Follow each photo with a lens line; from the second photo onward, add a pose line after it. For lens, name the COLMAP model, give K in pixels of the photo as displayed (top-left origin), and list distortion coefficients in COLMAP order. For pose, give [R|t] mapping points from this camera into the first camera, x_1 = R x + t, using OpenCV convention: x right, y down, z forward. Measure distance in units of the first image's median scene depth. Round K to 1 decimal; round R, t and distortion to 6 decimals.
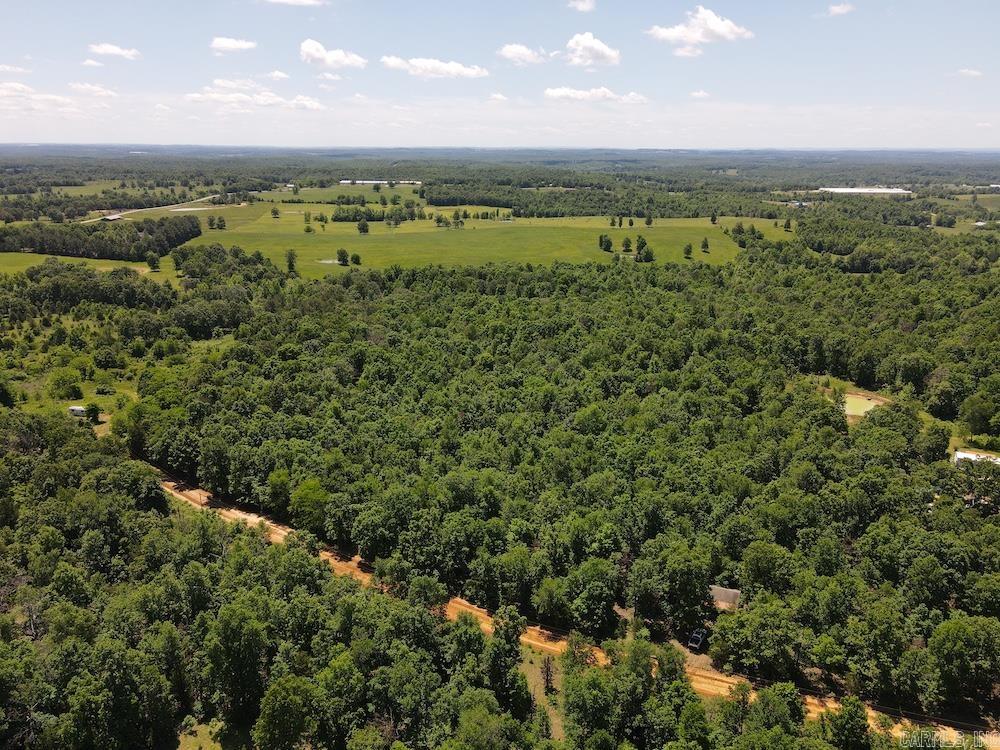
lens RADIAL K [[742.5, 0, 498.3], [0, 742.5, 356.4], [0, 0, 1]] dist [0.000680, 0.009931]
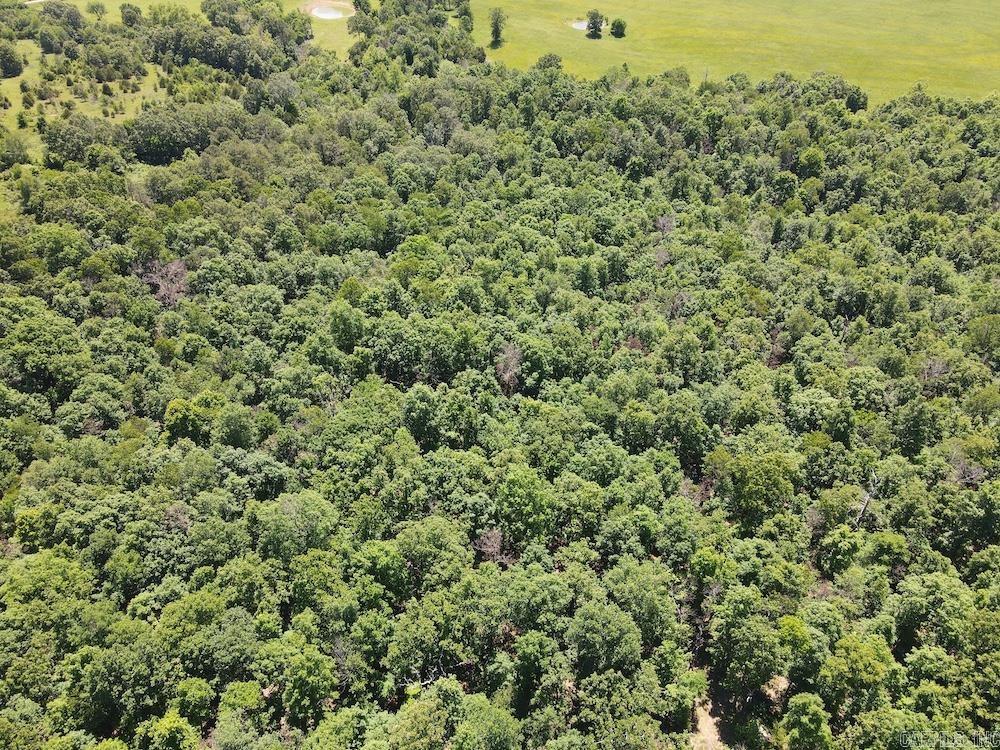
lens RADIAL K [[734.2, 0, 498.8], [0, 734.2, 383.3], [0, 0, 1]] dist [0.007008, 0.006074]
pose [[0.792514, 0.373650, -0.481984, 0.157567], [-0.161169, 0.890550, 0.425377, -0.105582], [0.588173, -0.259437, 0.765993, 0.325367]]
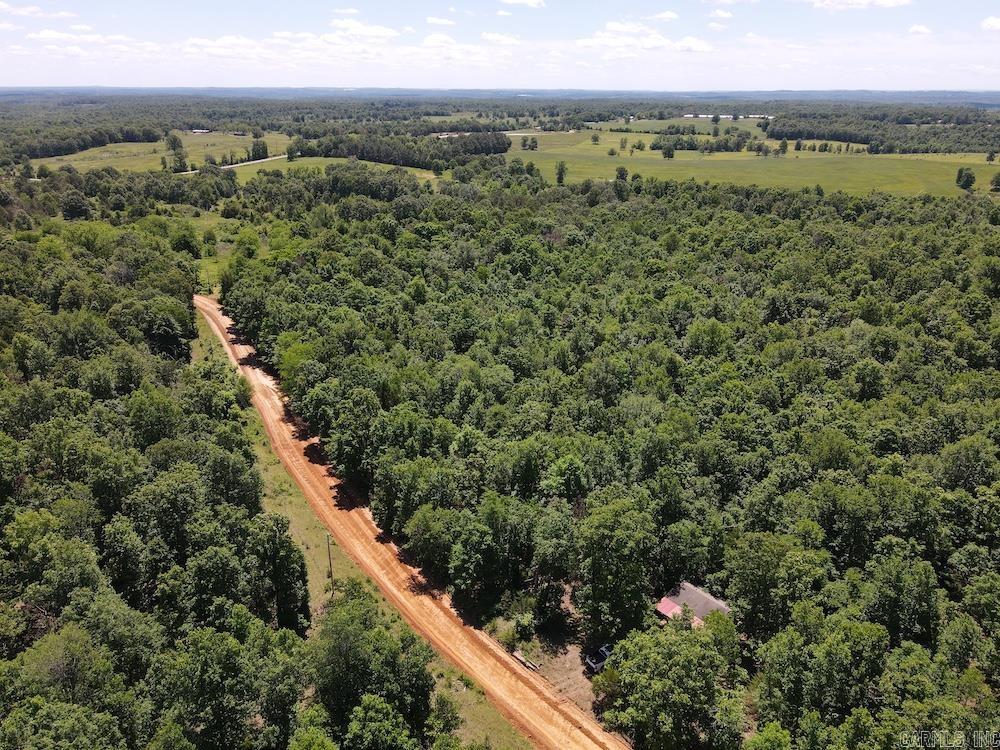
lens RADIAL K [[738.5, 0, 498.5], [0, 738.5, 372.1], [0, 0, 1]] dist [-0.004651, 0.026789]
pose [[0.888461, 0.161866, -0.429460, 0.083650], [-0.123586, 0.985555, 0.115789, 0.019298], [0.441999, -0.049799, 0.895632, 0.088154]]
